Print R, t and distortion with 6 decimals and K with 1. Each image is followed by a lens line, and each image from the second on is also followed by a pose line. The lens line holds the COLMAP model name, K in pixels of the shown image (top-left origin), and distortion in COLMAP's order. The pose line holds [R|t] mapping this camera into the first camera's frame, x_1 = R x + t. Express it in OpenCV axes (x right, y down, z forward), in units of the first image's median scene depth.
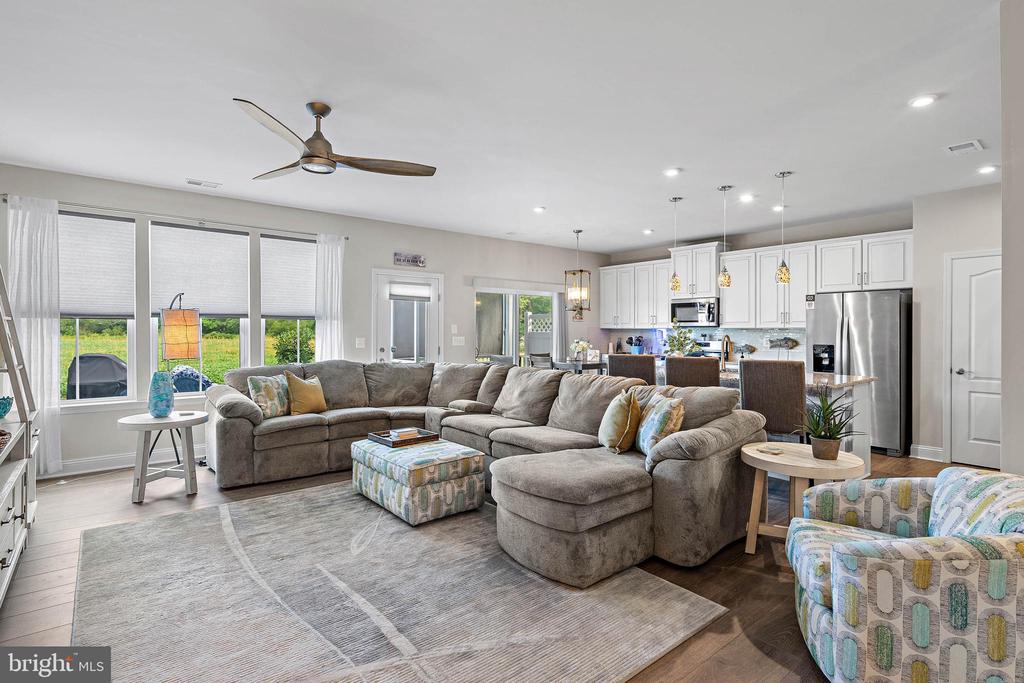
lens RADIAL K [[504.5, 0, 512.3], [0, 504.5, 333.4], [0, 0, 1]] dist [0.002981, -0.000019]
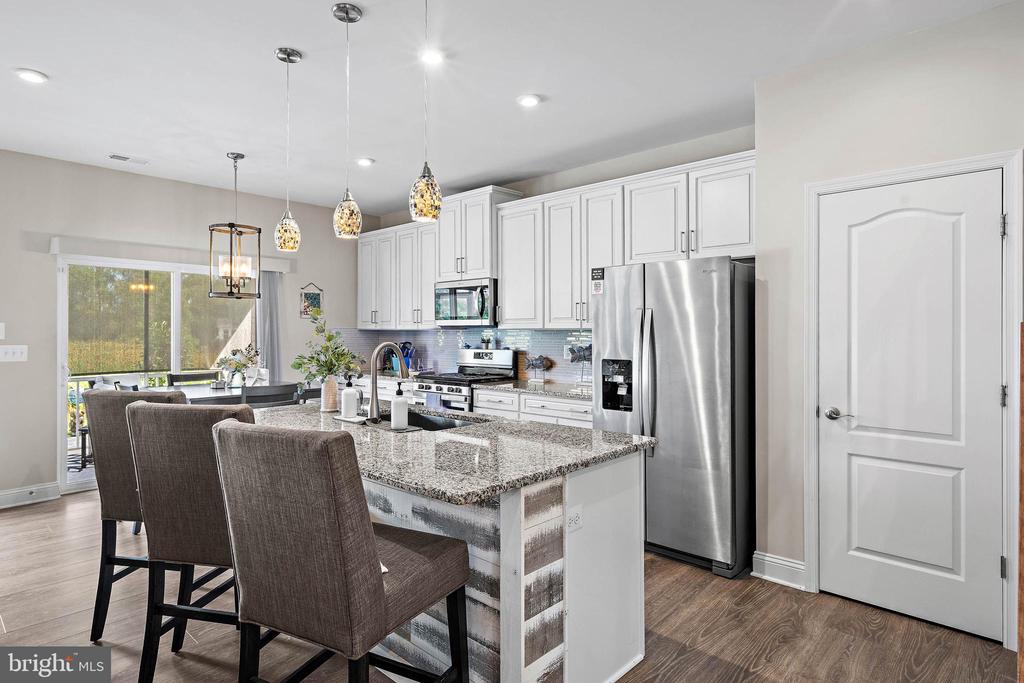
lens RADIAL K [[562.7, 0, 510.3], [0, 562.7, 330.8], [0, 0, 1]] dist [-0.000420, 0.001153]
pose [[0.990160, -0.001505, 0.139932, 0.437456], [0.002487, 0.999973, -0.006844, -0.004797], [-0.139918, 0.007125, 0.990137, 0.436674]]
